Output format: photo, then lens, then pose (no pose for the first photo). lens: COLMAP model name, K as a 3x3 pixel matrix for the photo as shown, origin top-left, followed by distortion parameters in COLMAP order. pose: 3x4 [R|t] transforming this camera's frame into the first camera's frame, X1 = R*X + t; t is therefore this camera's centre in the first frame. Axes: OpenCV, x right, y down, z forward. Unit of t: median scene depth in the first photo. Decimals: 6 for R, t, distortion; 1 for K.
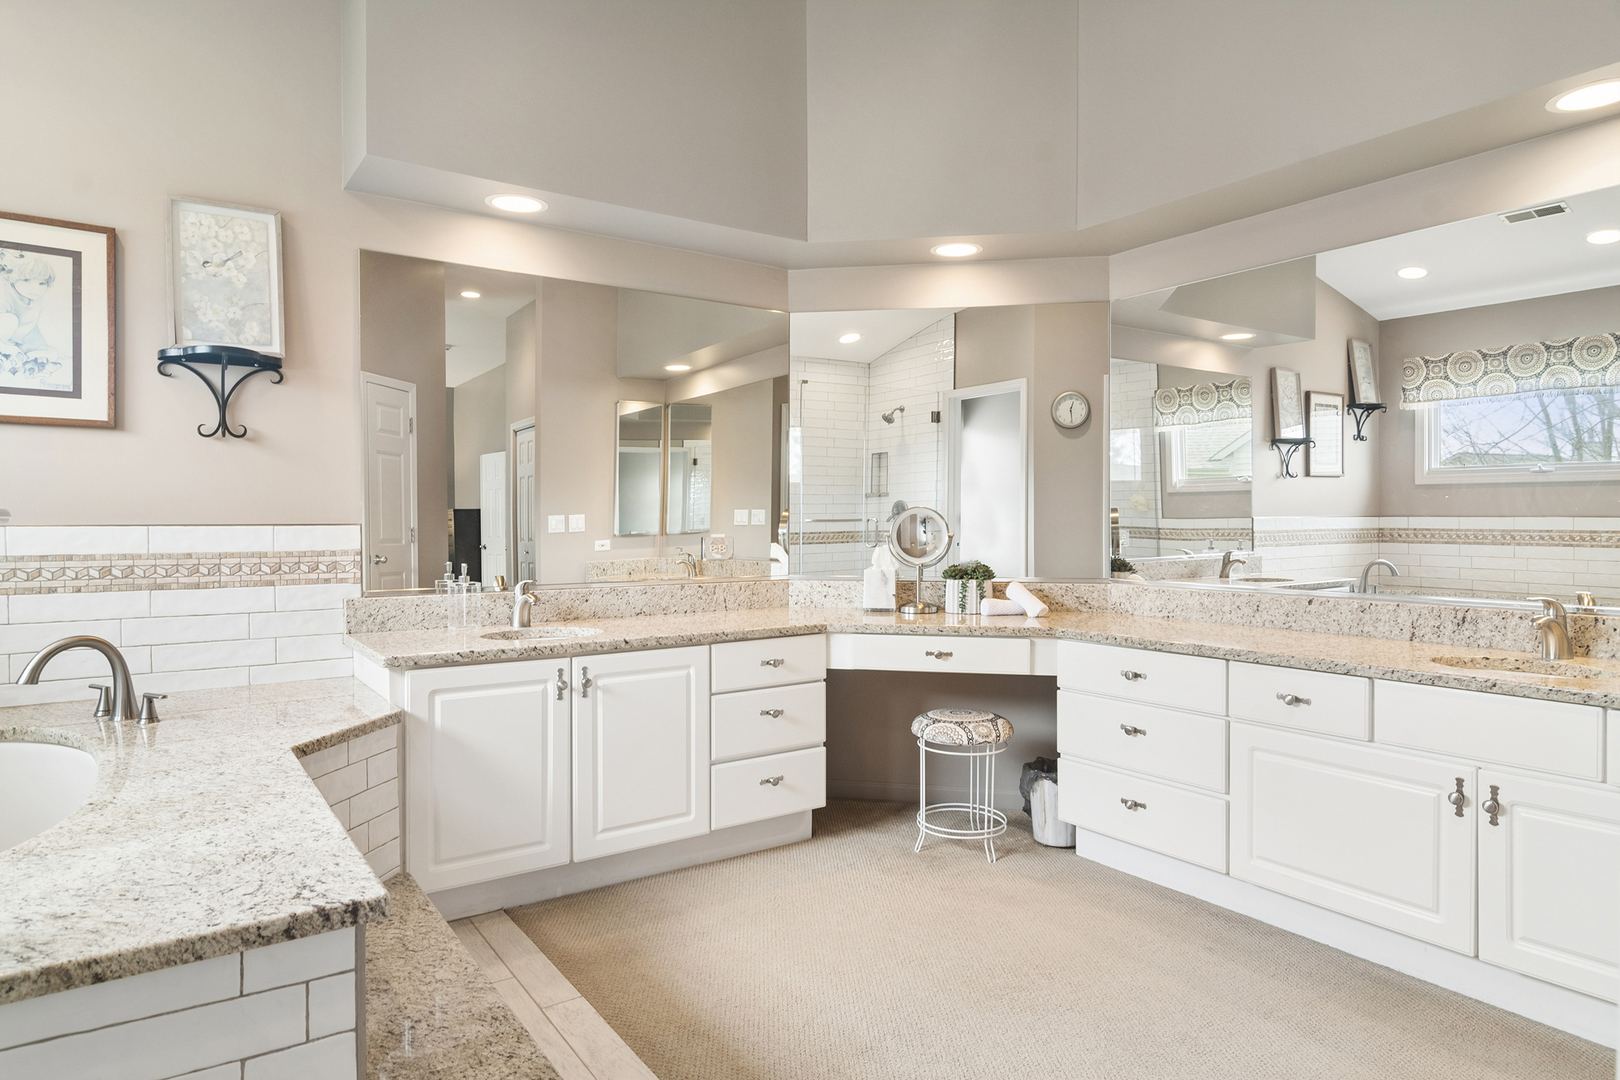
lens RADIAL K [[970.6, 0, 795.8], [0, 970.6, 542.9], [0, 0, 1]] dist [-0.000478, -0.000390]
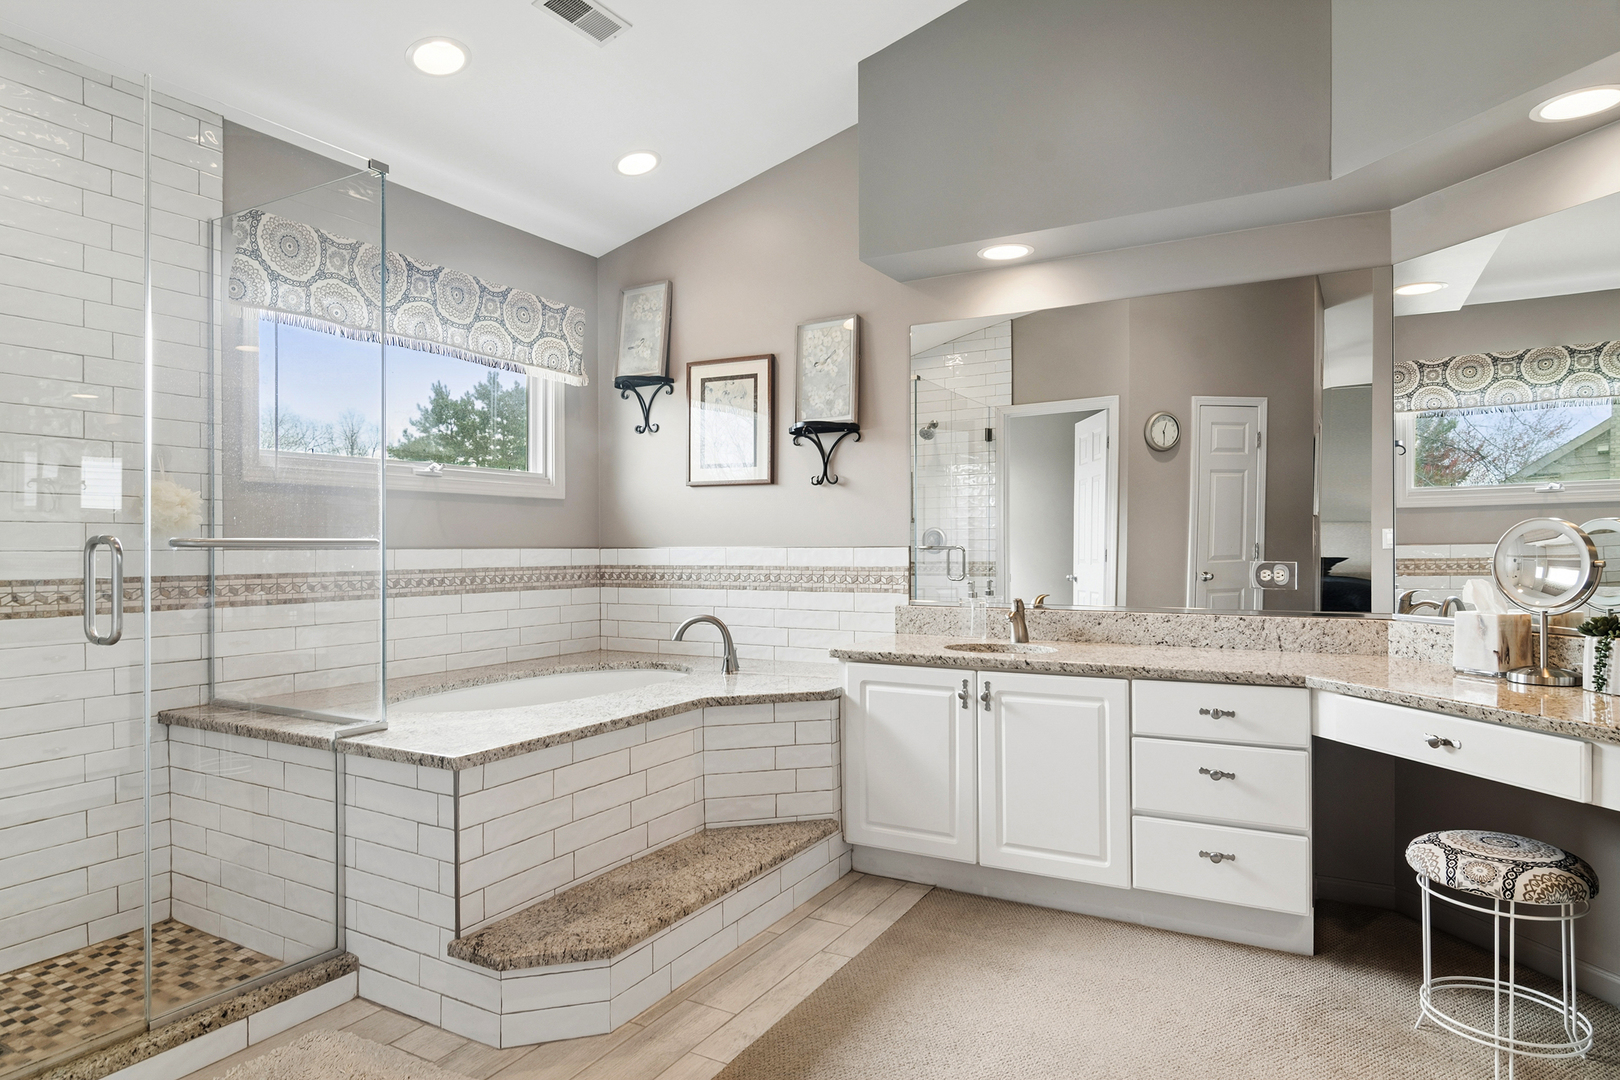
lens RADIAL K [[970.6, 0, 778.9], [0, 970.6, 529.1], [0, 0, 1]] dist [-0.000478, -0.000390]
pose [[0.415703, -0.013837, -0.909395, 0.650130], [-0.012759, 0.999697, -0.021044, -0.013293], [0.909411, 0.020351, 0.415400, 0.350346]]
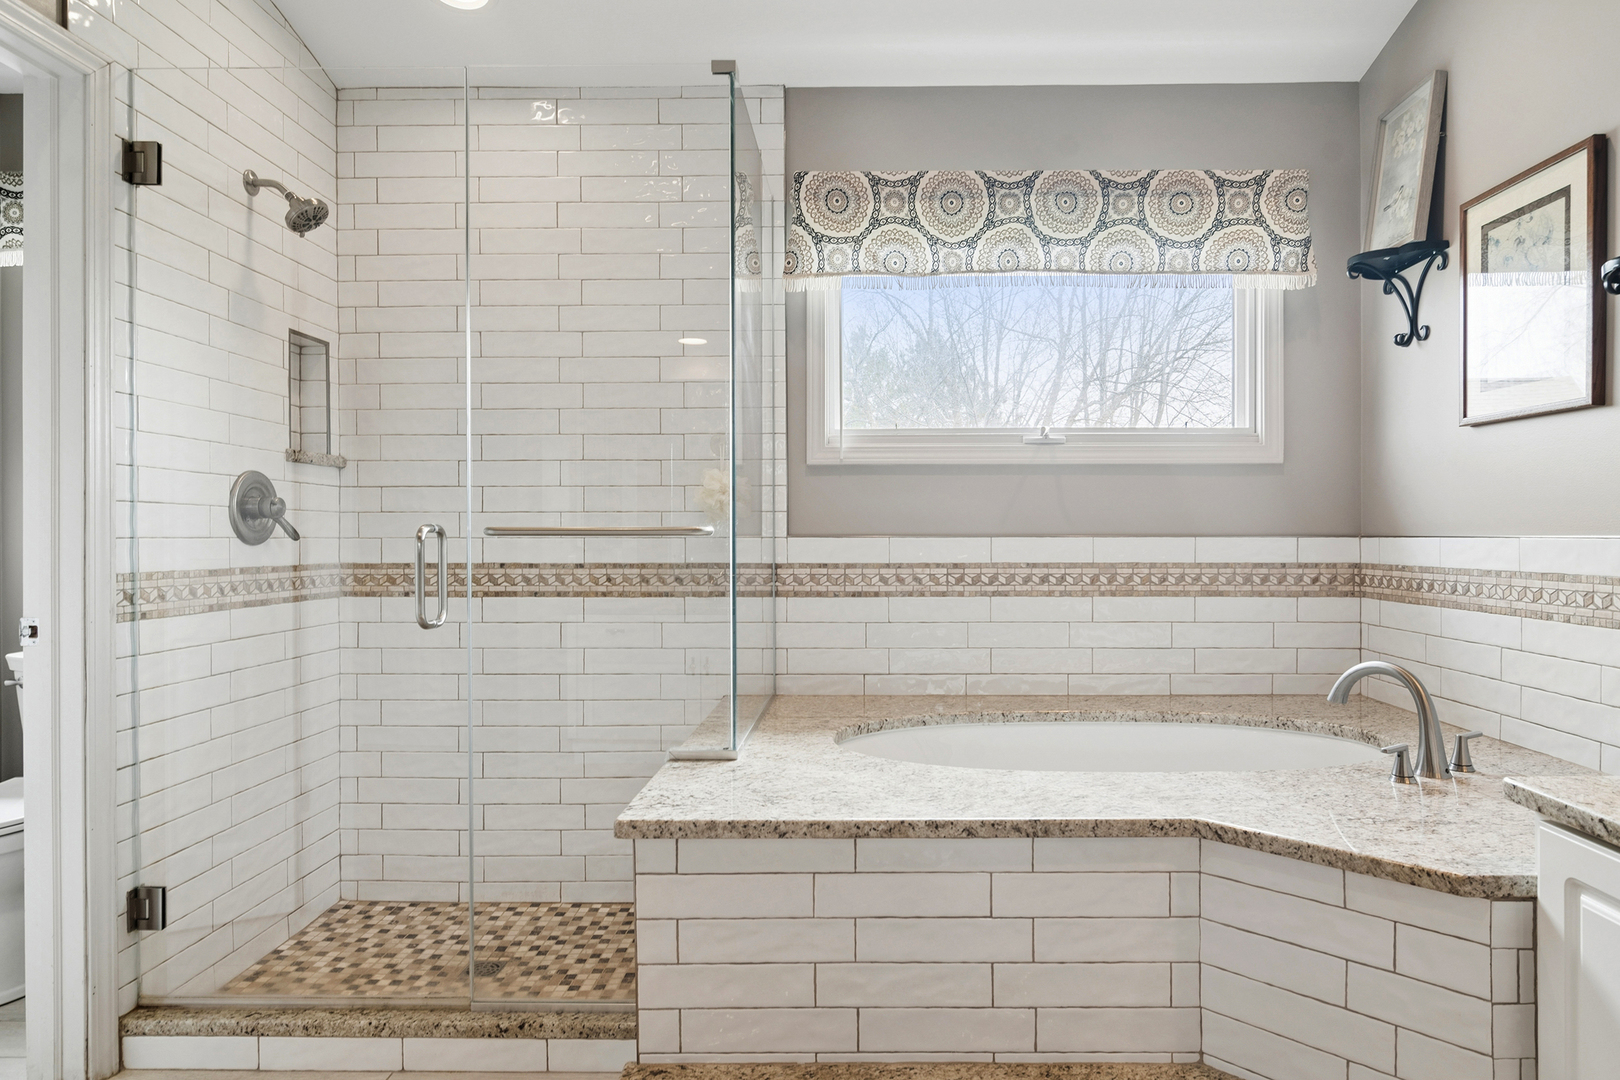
lens RADIAL K [[970.6, 0, 834.2], [0, 970.6, 531.8], [0, 0, 1]] dist [-0.000478, -0.000390]
pose [[-0.579010, 0.004212, -0.815310, 0.219600], [-0.009111, 0.999891, 0.011636, -0.023594], [0.815270, 0.014166, -0.578908, 0.893437]]
